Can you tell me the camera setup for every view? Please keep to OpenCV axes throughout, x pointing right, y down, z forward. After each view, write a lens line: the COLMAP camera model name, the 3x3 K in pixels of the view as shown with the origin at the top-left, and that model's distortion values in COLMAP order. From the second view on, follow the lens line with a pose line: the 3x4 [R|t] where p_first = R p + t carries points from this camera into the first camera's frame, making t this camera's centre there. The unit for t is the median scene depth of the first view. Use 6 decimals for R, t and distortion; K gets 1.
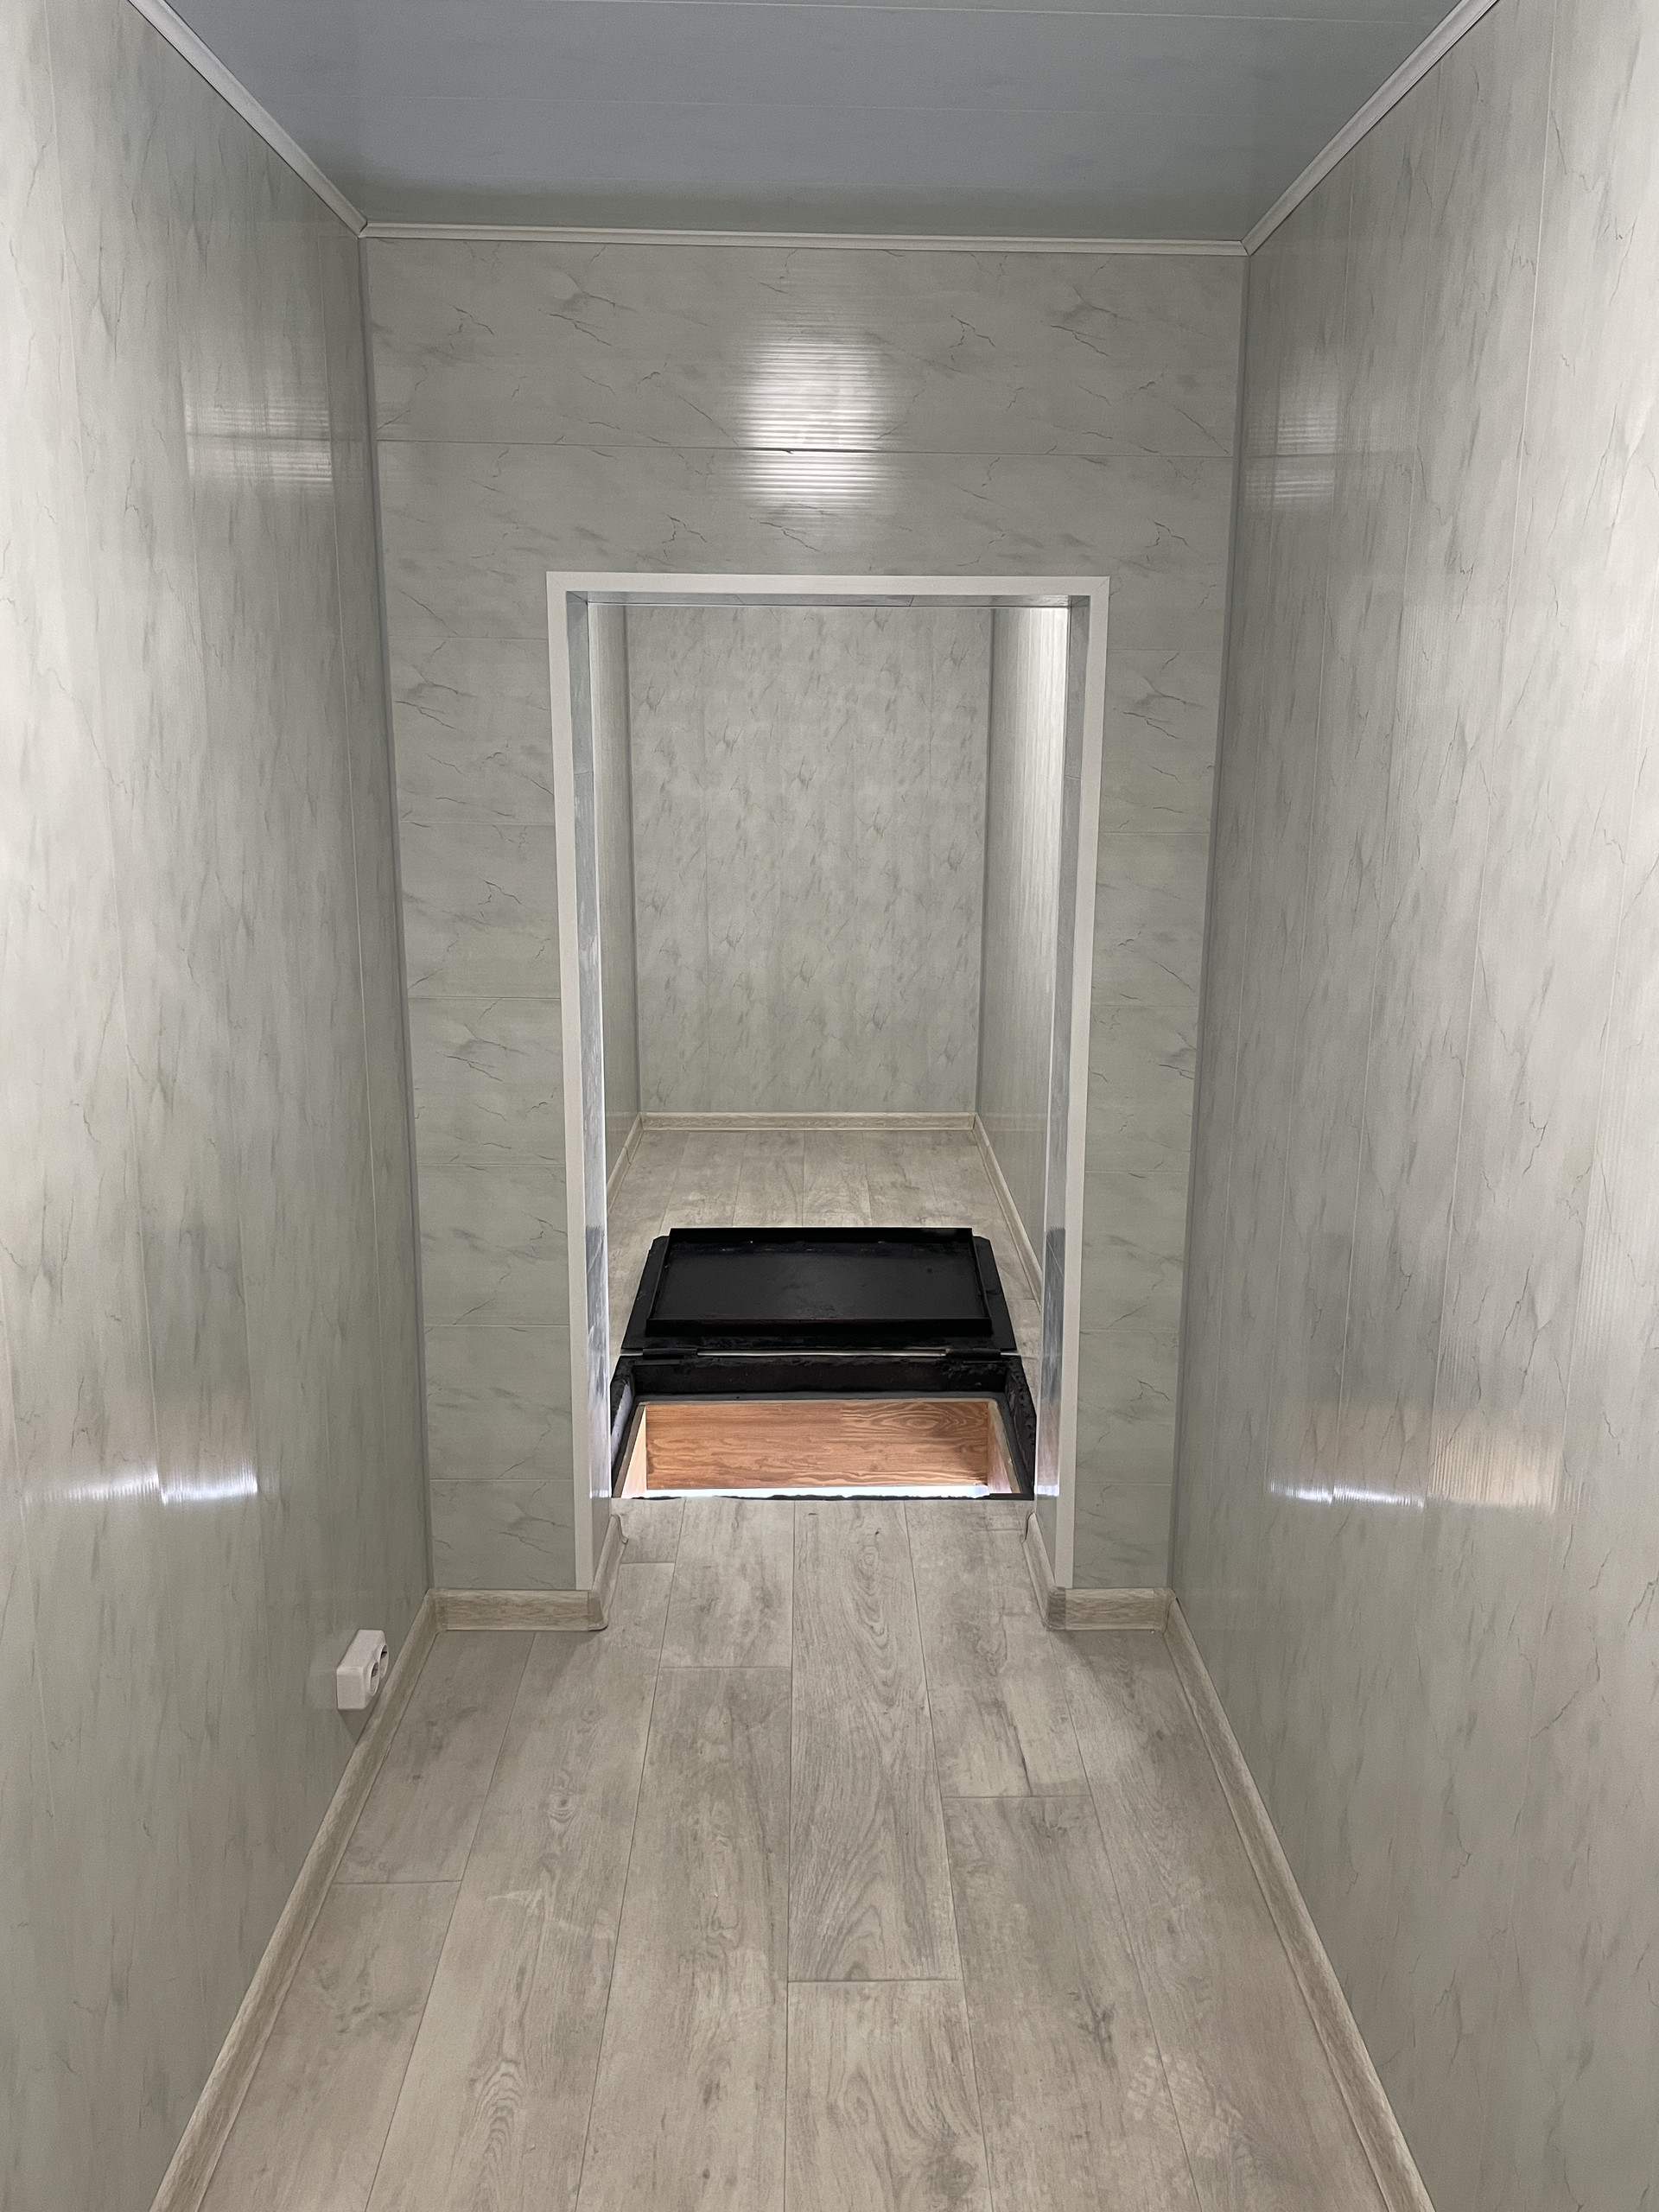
lens RADIAL K [[1679.3, 0, 829.5], [0, 1679.3, 1106.0], [0, 0, 1]] dist [0.041183, -0.005934]
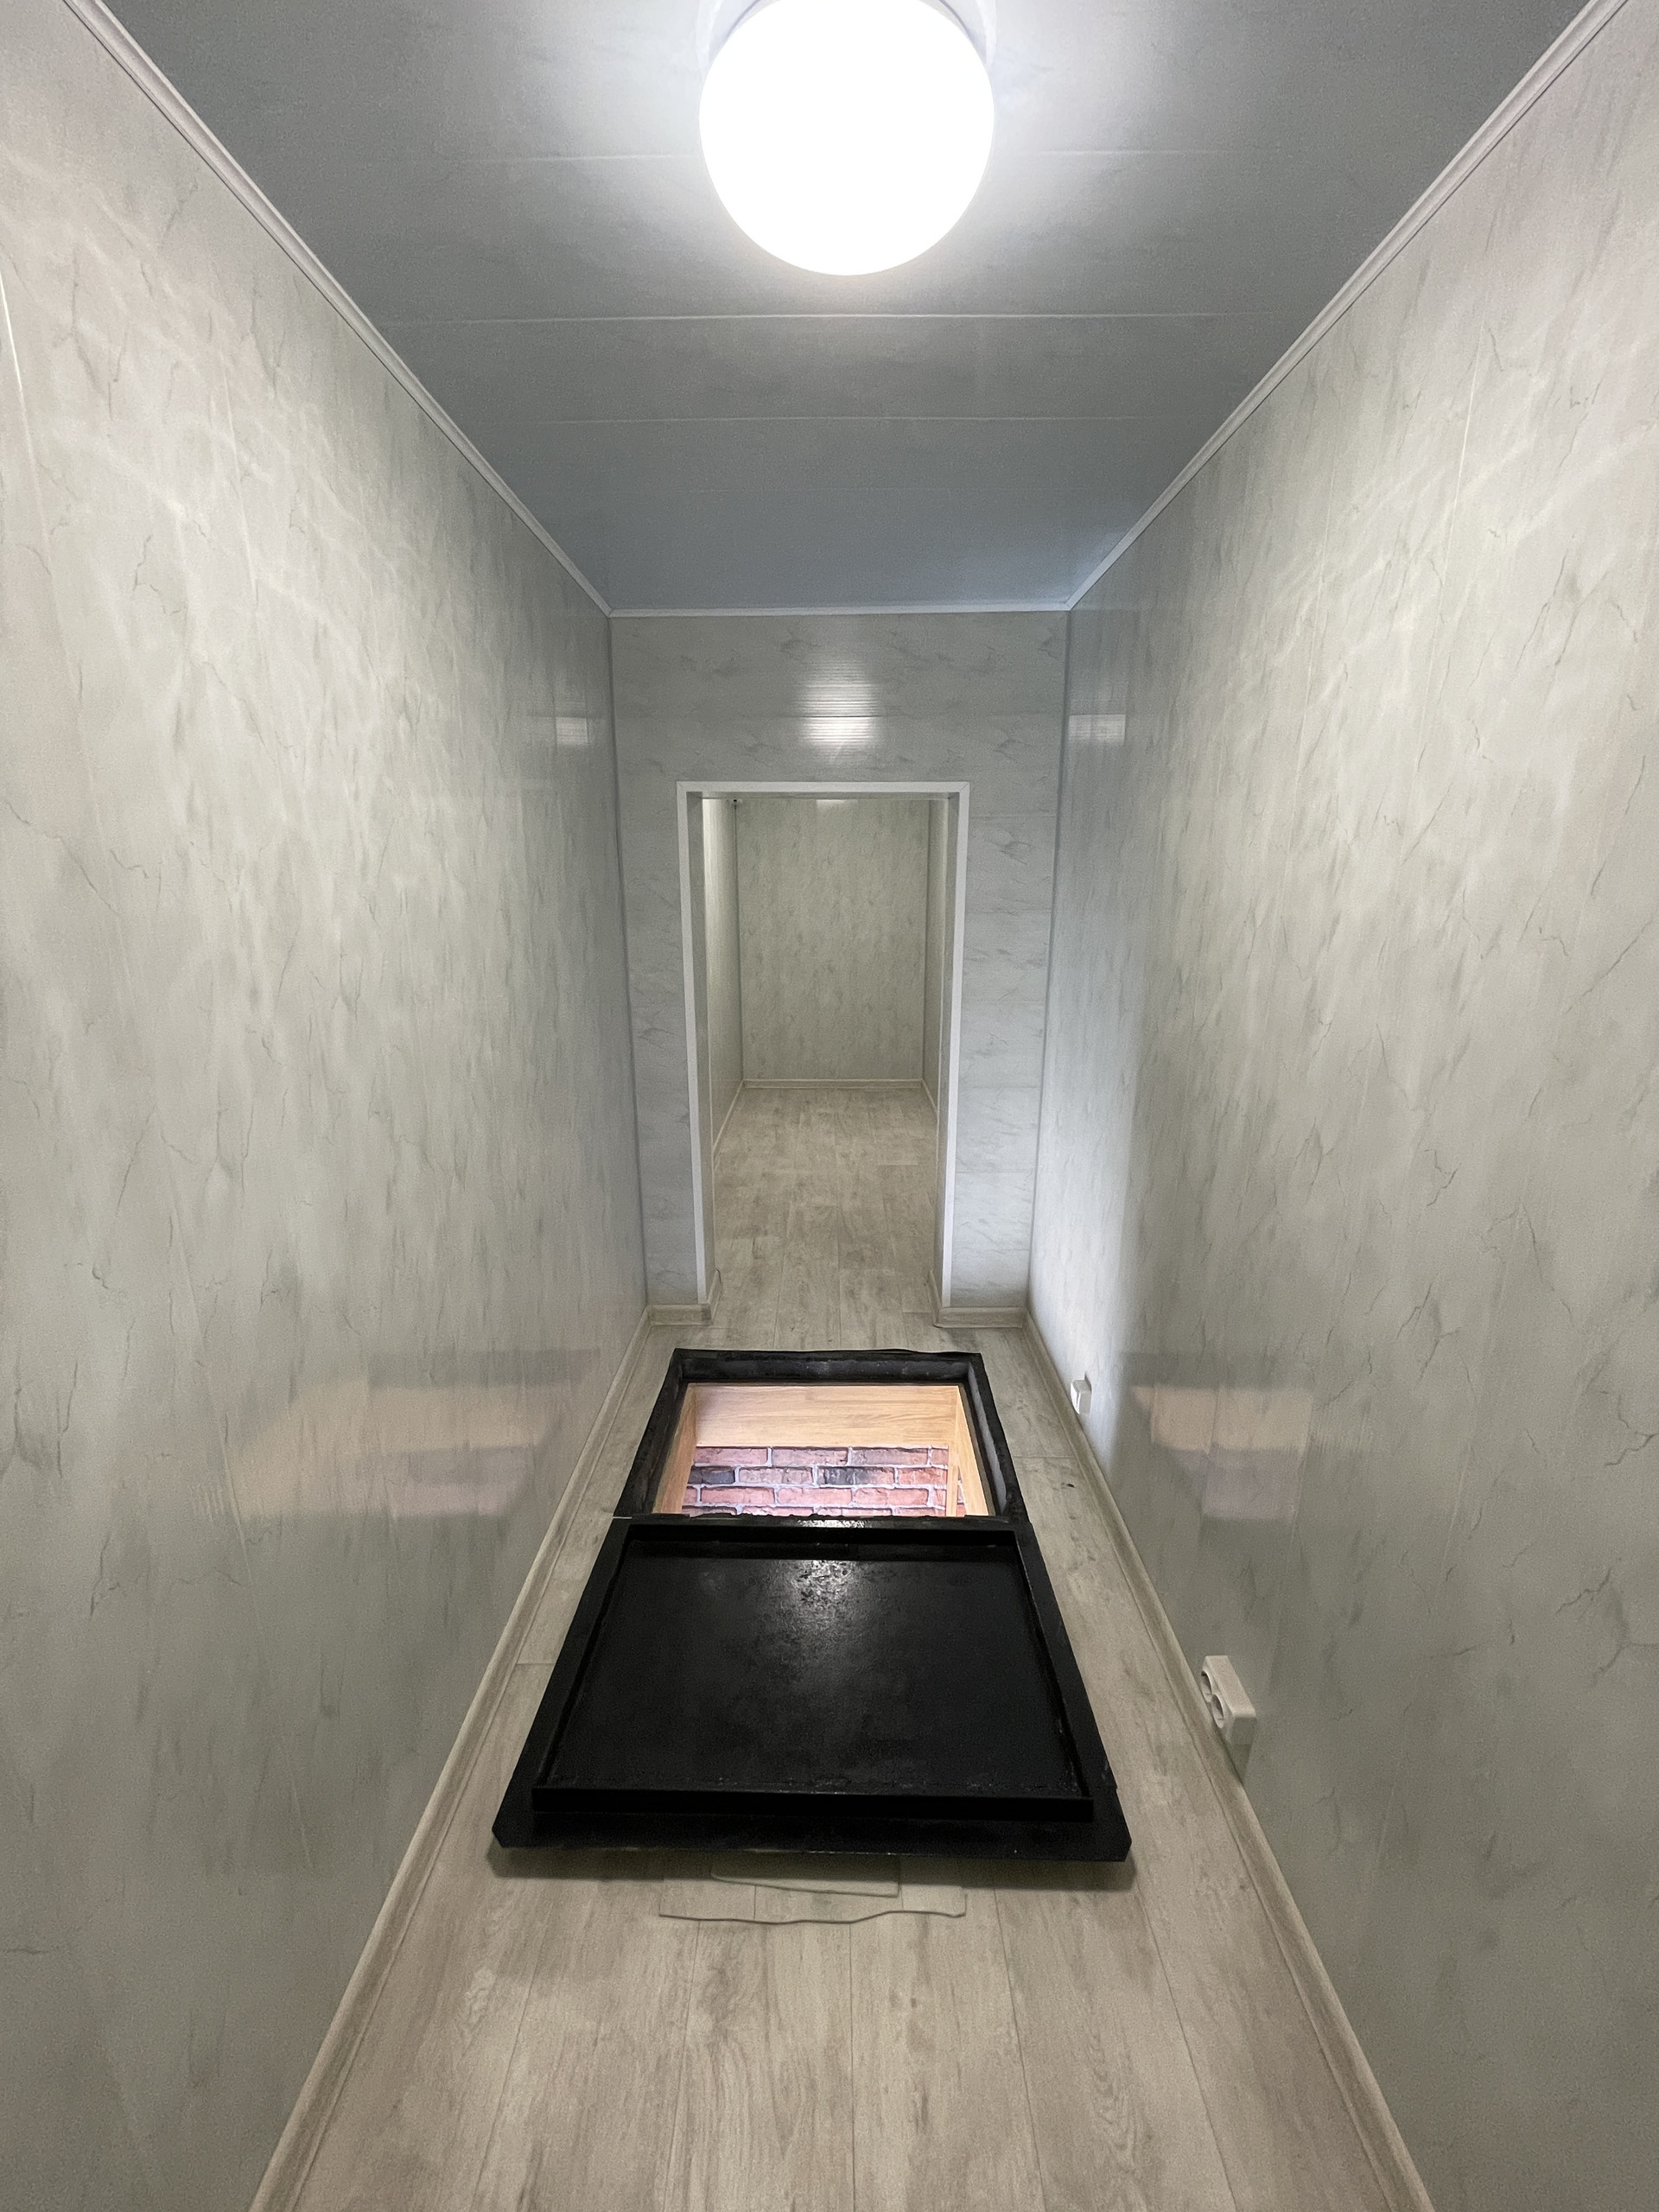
lens RADIAL K [[889.6, 0, 833.9], [0, 889.6, 1110.2], [0, 0, 1]] dist [-0.002029, -0.000303]
pose [[-0.999935, -0.010394, 0.004768, -0.019961], [-0.006931, 0.882488, 0.470283, -0.464280], [-0.009096, 0.470219, -0.882503, 2.068423]]
